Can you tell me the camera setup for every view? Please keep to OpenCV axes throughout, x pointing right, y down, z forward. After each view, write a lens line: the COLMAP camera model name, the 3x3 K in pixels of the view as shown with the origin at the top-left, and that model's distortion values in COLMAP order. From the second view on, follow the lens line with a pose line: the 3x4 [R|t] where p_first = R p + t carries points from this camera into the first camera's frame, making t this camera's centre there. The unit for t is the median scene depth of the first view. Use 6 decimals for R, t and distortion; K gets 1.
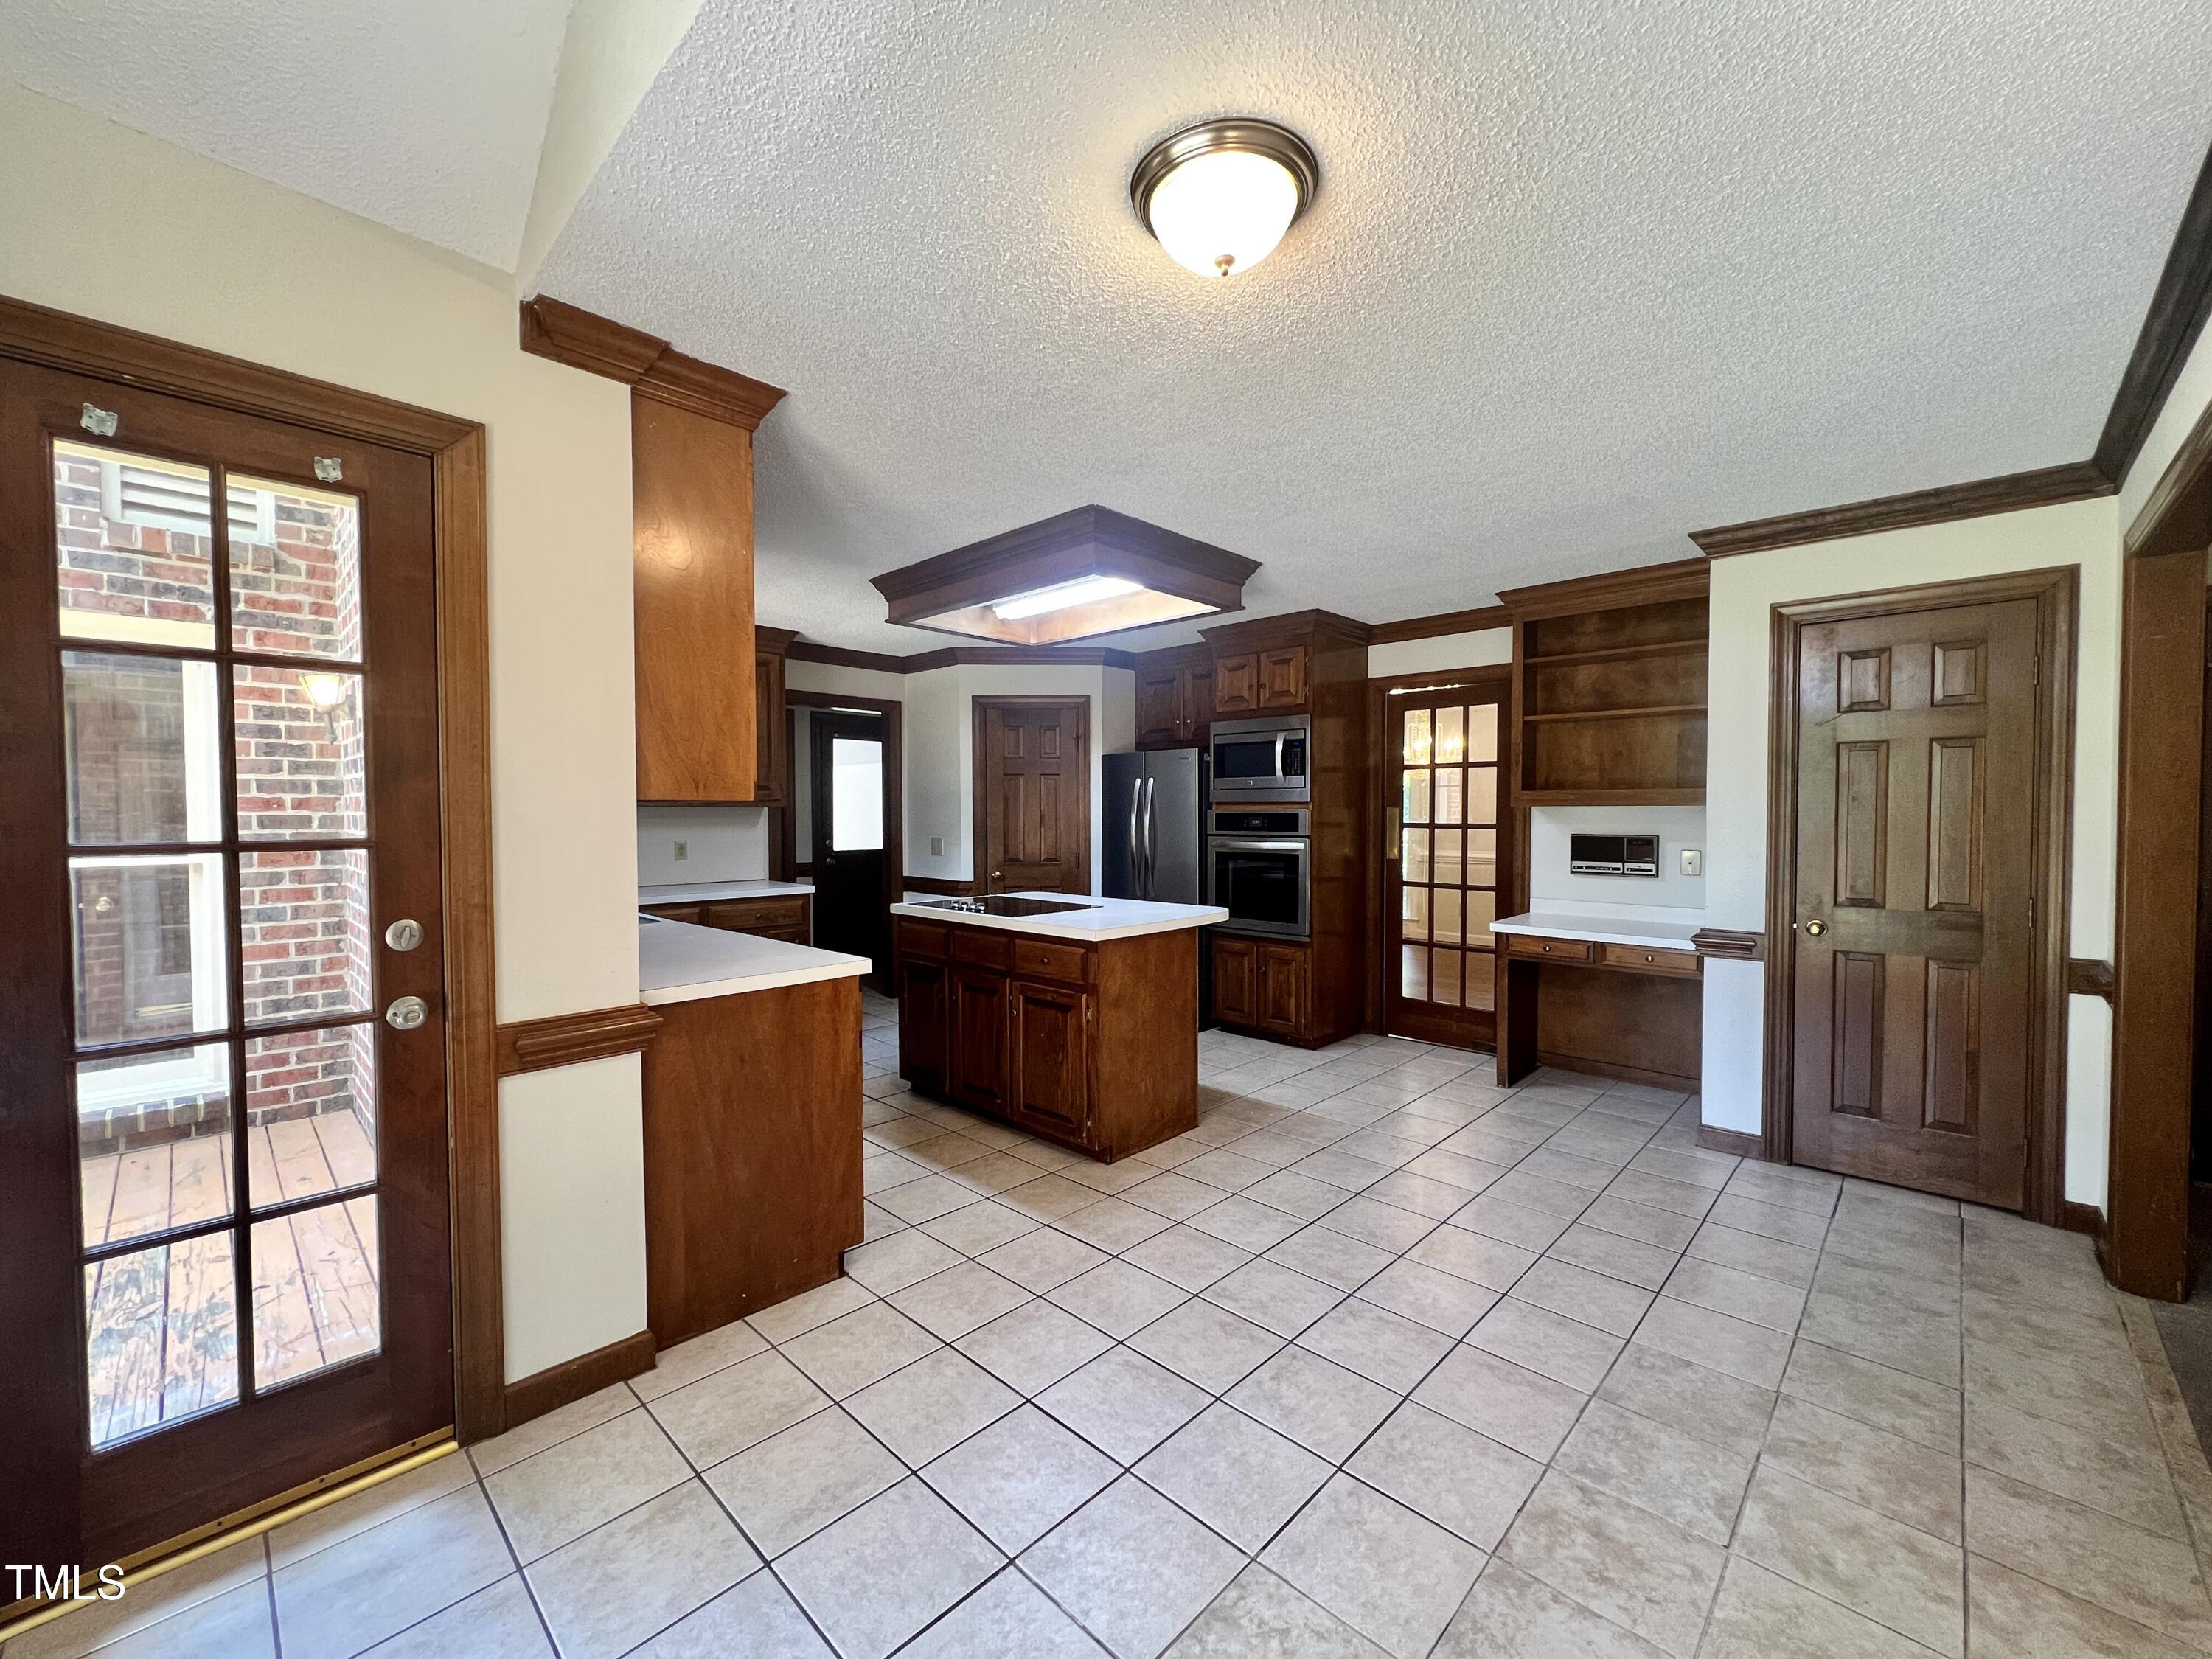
lens RADIAL K [[885.0, 0, 1113.0], [0, 885.0, 833.8], [0, 0, 1]] dist [0.001296, 0.000209]
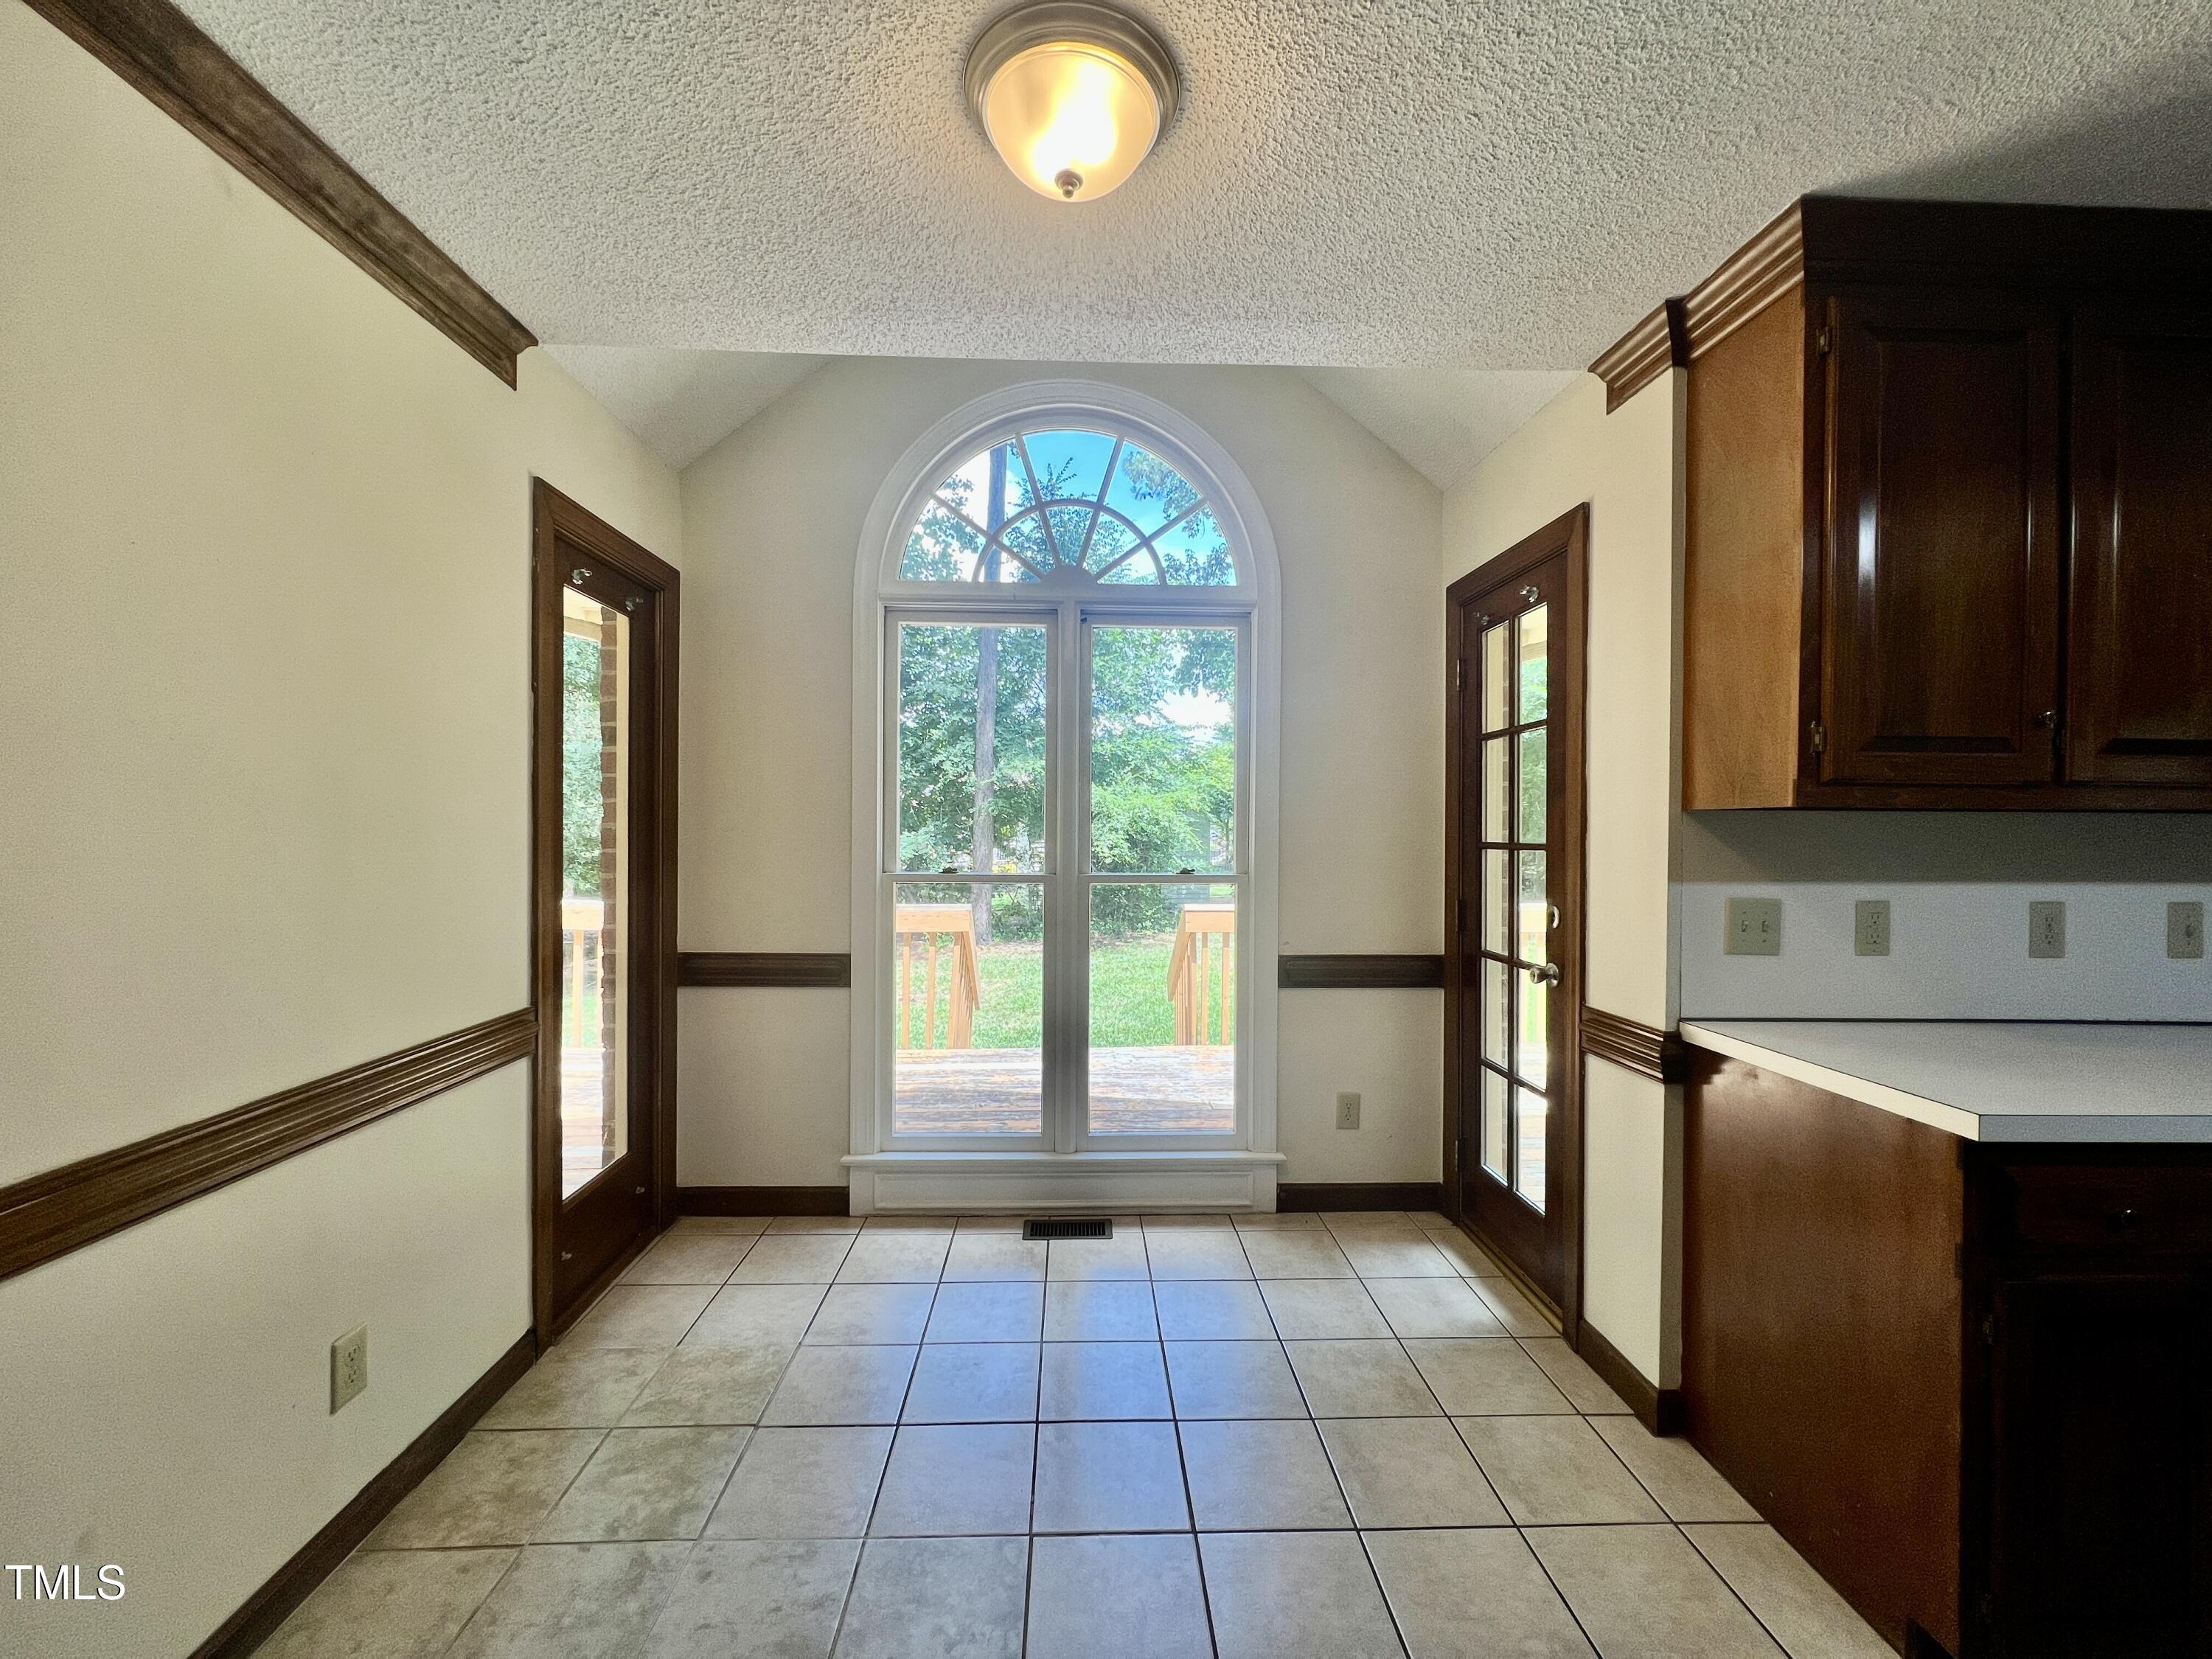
lens RADIAL K [[872.9, 0, 1100.4], [0, 872.9, 832.0], [0, 0, 1]] dist [-0.000339, 0.000096]
pose [[-0.699239, 0.003415, -0.714880, 0.416406], [-0.016553, 0.999643, 0.020966, -0.020407], [0.714696, 0.026494, -0.698933, 0.960011]]
